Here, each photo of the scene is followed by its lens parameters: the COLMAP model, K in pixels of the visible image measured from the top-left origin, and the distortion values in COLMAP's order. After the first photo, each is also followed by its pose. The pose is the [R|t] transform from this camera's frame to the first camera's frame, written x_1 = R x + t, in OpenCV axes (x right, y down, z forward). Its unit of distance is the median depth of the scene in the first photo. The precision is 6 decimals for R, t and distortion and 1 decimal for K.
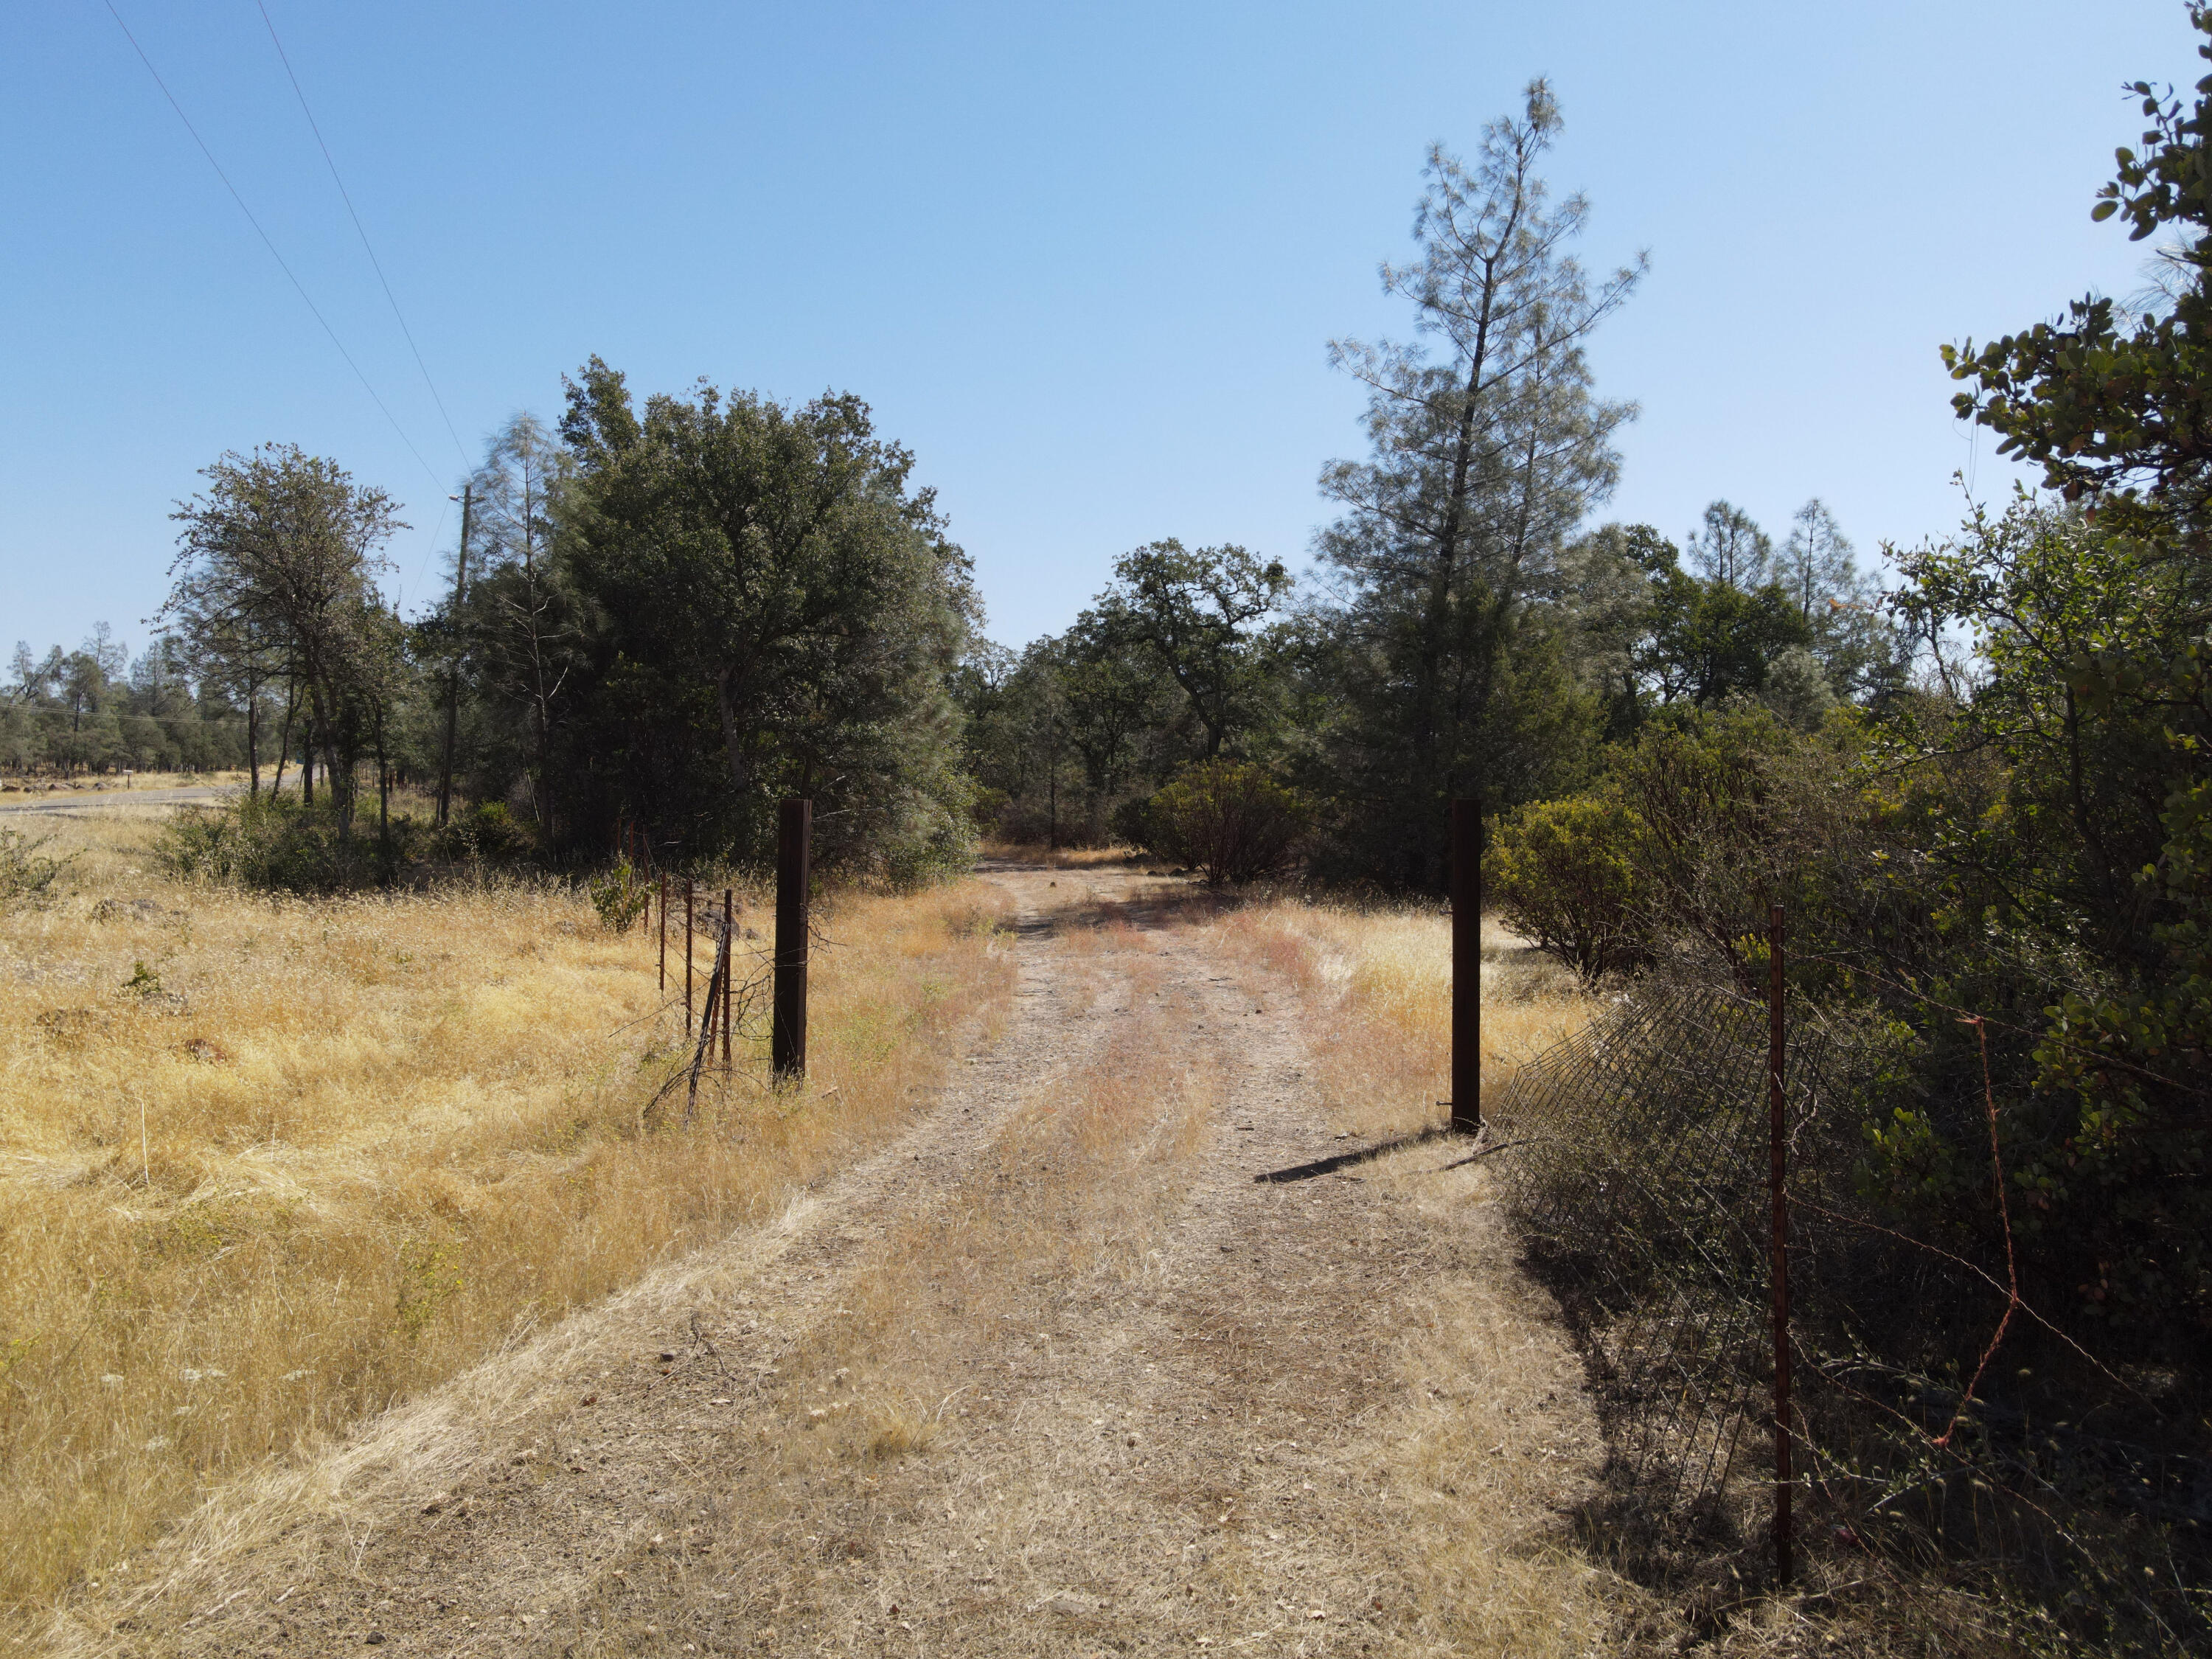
lens RADIAL K [[1642.4, 0, 1106.0], [0, 1642.4, 829.5], [0, 0, 1]] dist [0.032345, 0.005994]
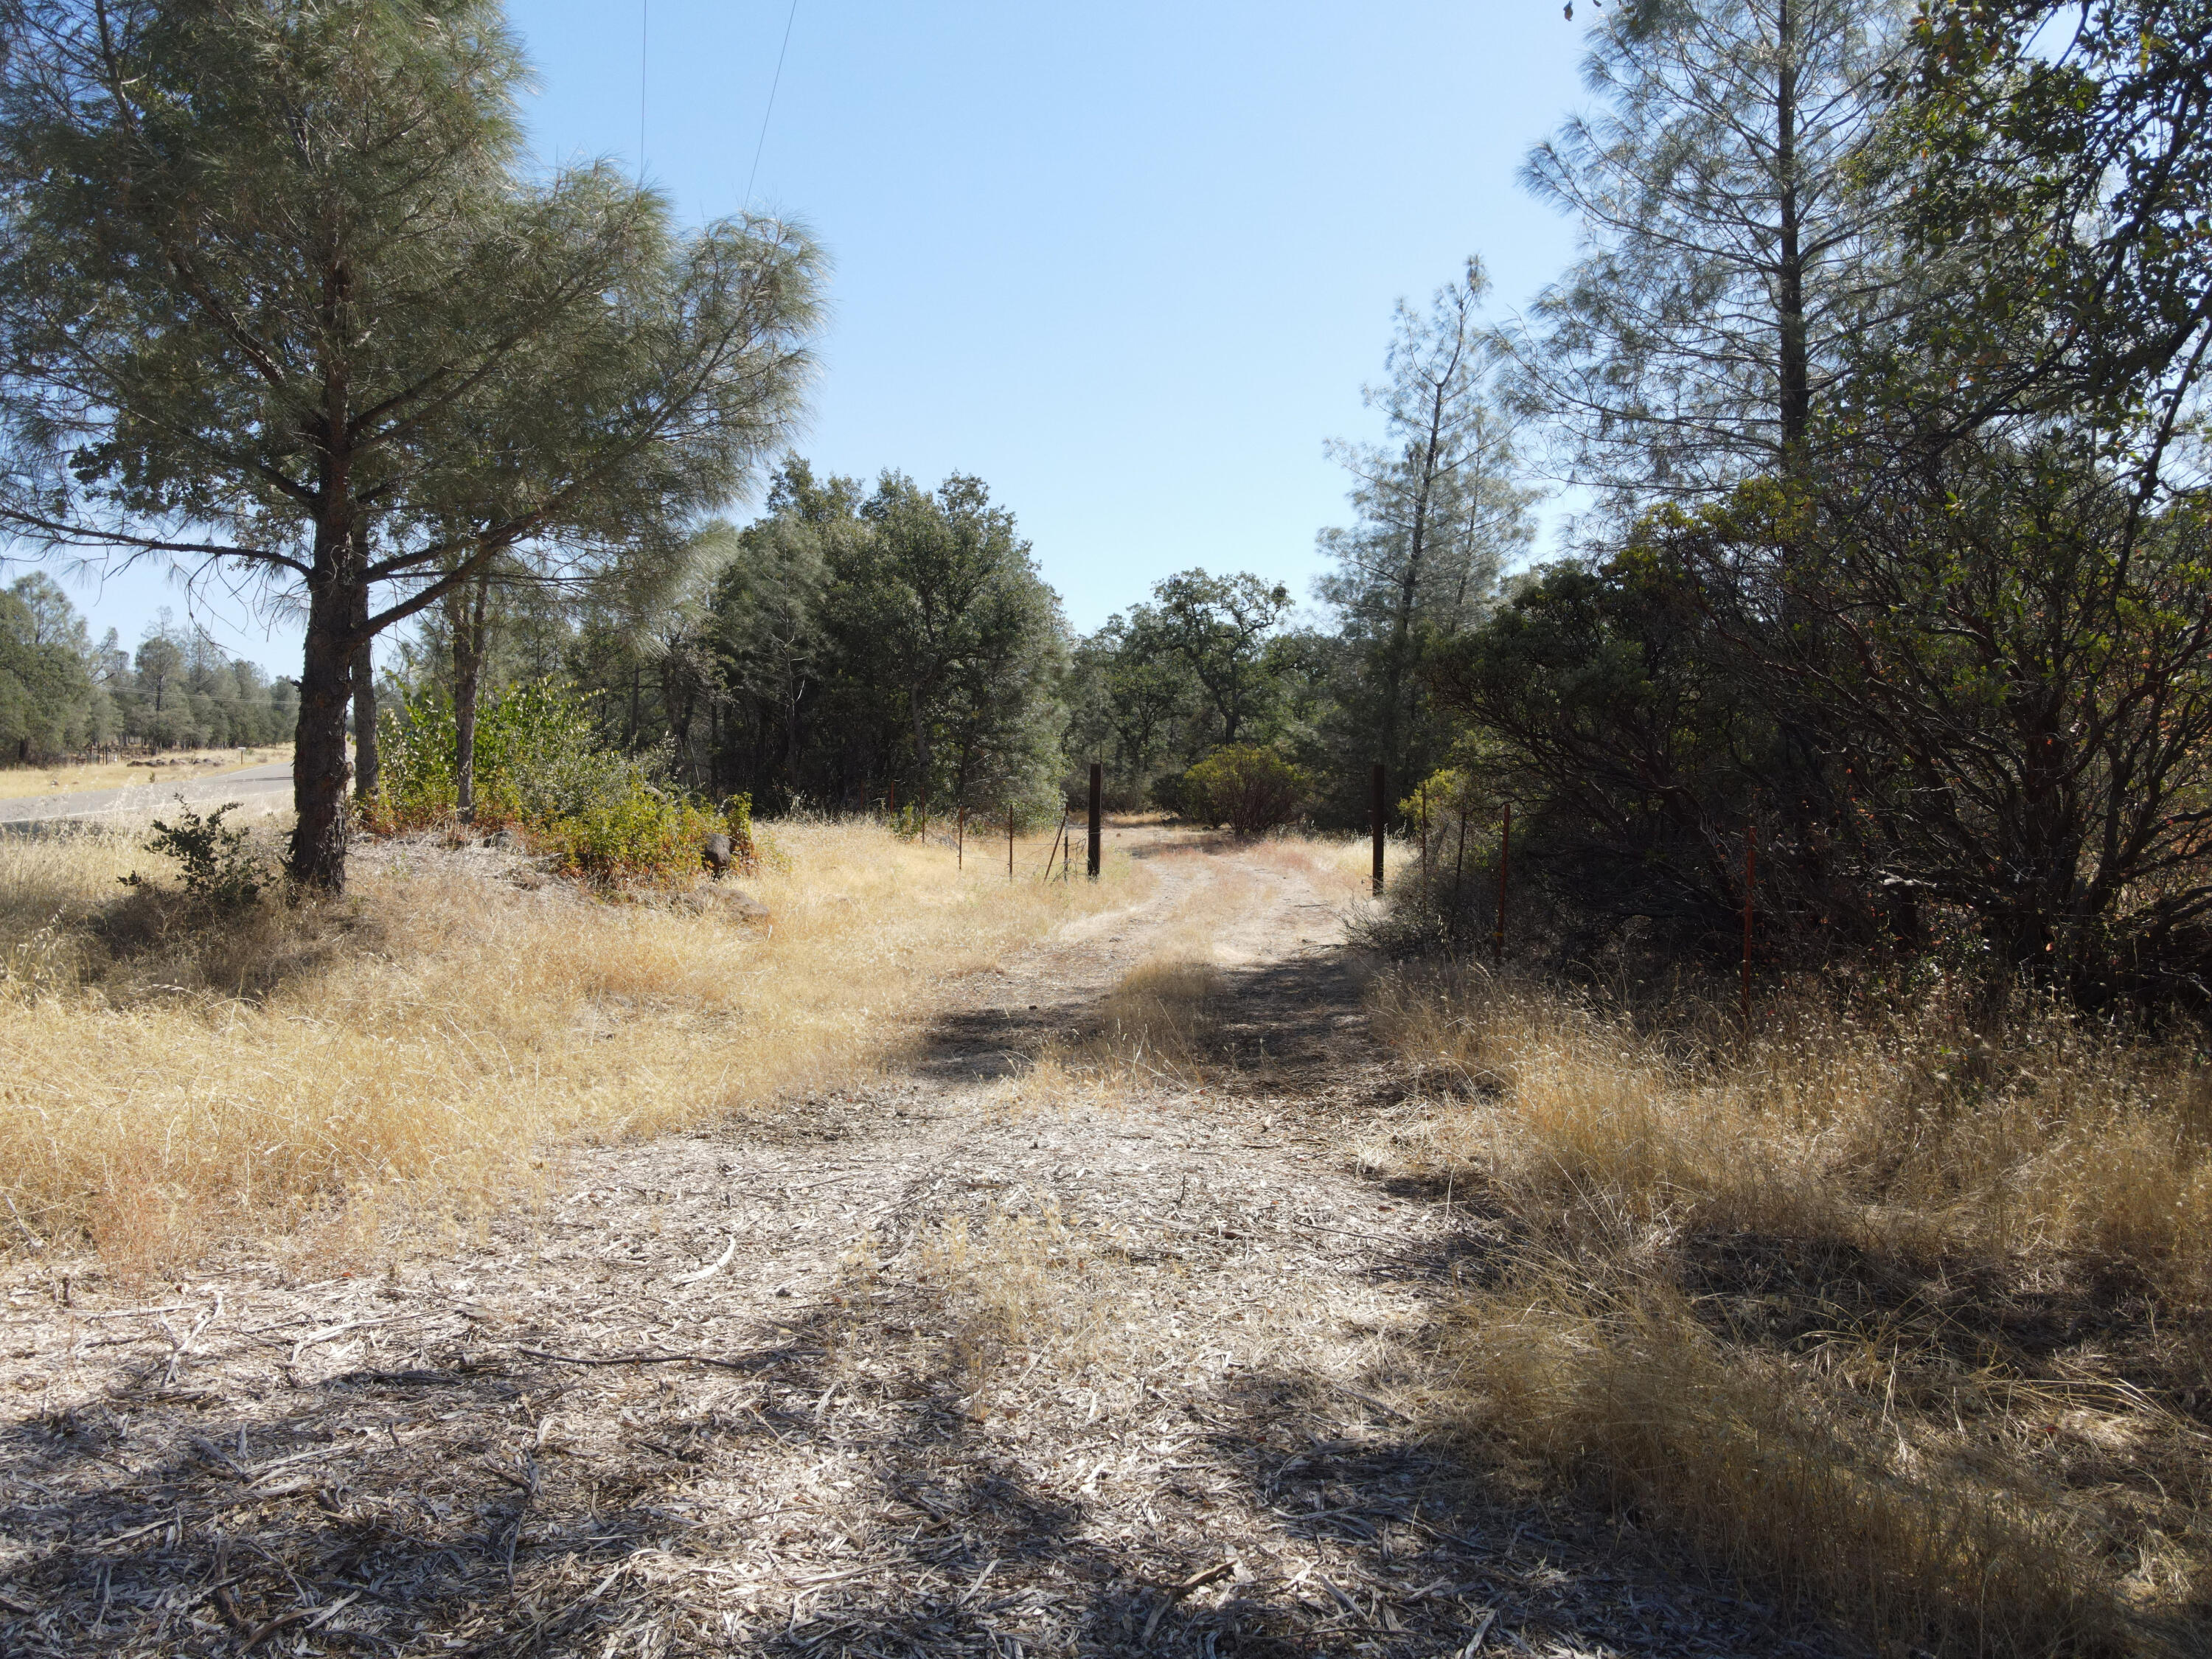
lens RADIAL K [[1642.4, 0, 1106.0], [0, 1642.4, 829.5], [0, 0, 1]] dist [0.032345, 0.005994]
pose [[0.999979, 0.003762, 0.005214, -0.048947], [-0.003822, 0.999924, 0.011713, 0.012714], [-0.005170, -0.011733, 0.999918, -0.352225]]
